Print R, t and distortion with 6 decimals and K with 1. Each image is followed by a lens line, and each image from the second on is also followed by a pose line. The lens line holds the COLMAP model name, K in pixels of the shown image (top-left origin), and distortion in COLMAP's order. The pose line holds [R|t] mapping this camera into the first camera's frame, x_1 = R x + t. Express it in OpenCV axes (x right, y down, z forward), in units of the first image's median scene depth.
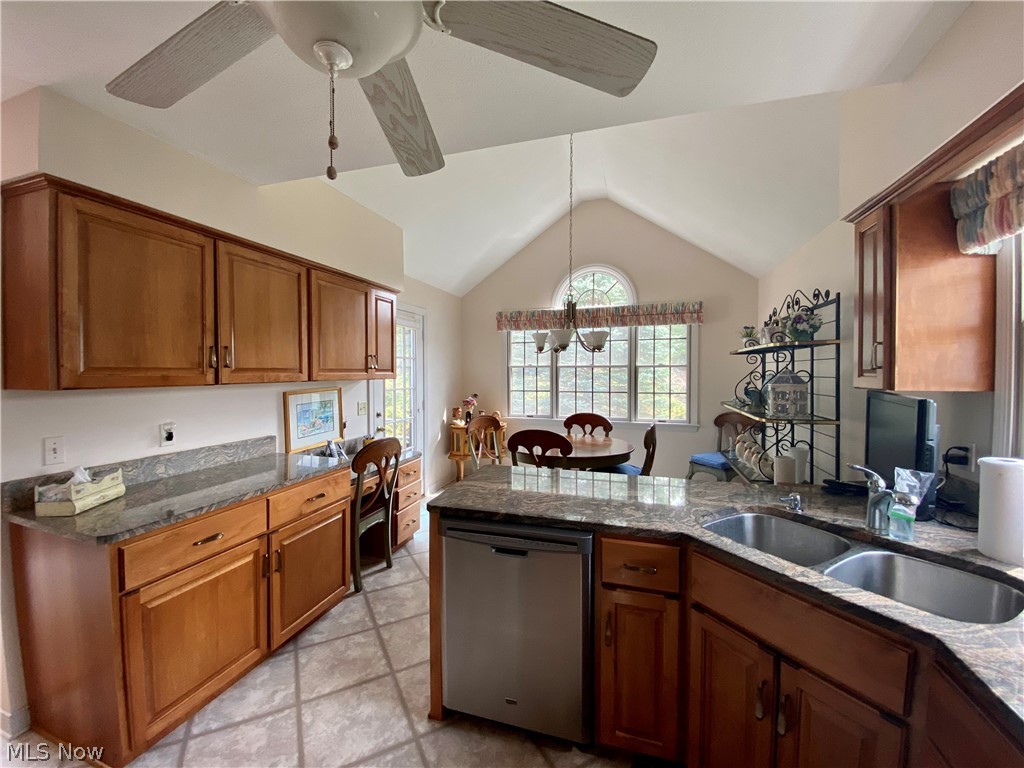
lens RADIAL K [[416.8, 0, 520.0], [0, 416.8, 376.0], [0, 0, 1]] dist [0.006295, -0.008741]
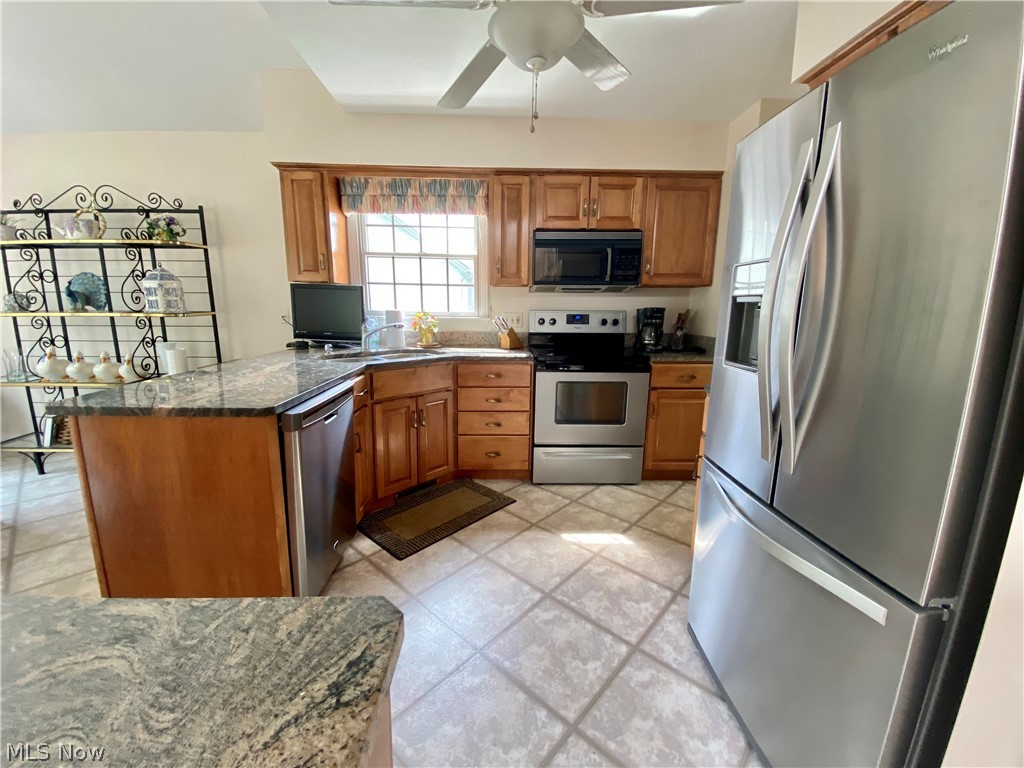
lens RADIAL K [[416.8, 0, 514.0], [0, 416.8, 384.4], [0, 0, 1]] dist [0.006295, -0.008741]
pose [[-0.335629, -0.181749, 0.924295, -0.677547], [-0.000787, 0.981264, 0.192666, 0.068861], [-0.941994, 0.063936, -0.329484, 0.509656]]
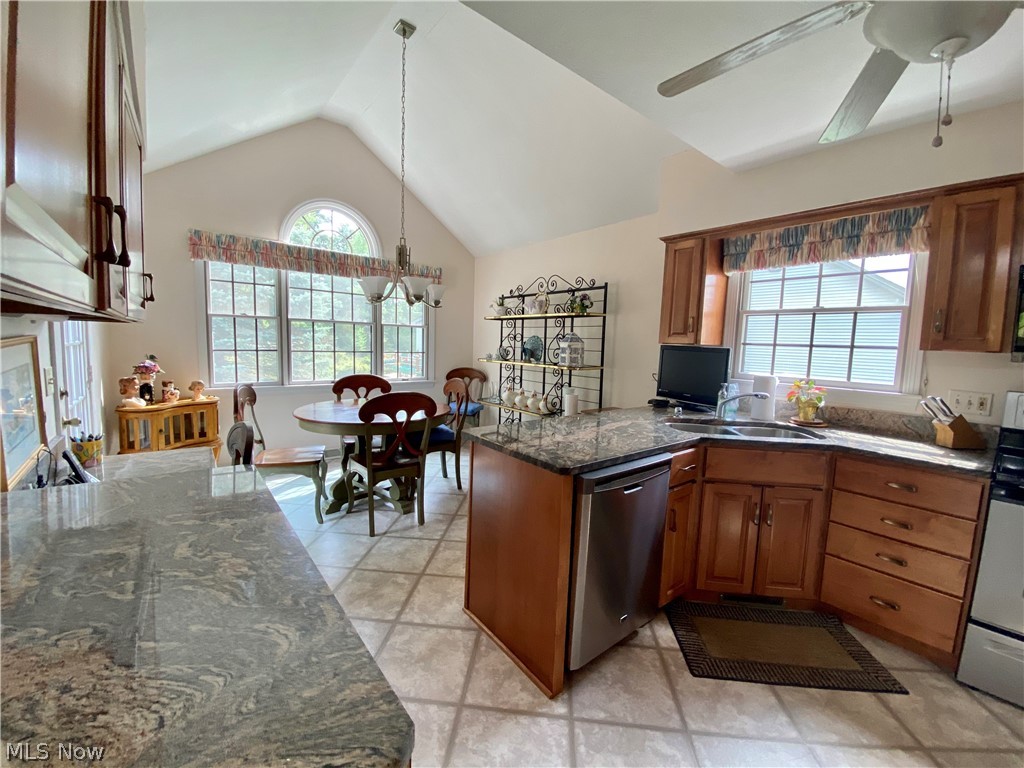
lens RADIAL K [[416.8, 0, 503.7], [0, 416.8, 380.6], [0, 0, 1]] dist [0.006295, -0.008741]
pose [[0.556646, -0.057393, 0.828765, -0.635108], [-0.022051, 0.996238, 0.083801, 0.033106], [-0.830457, -0.064923, 0.553287, 0.401247]]
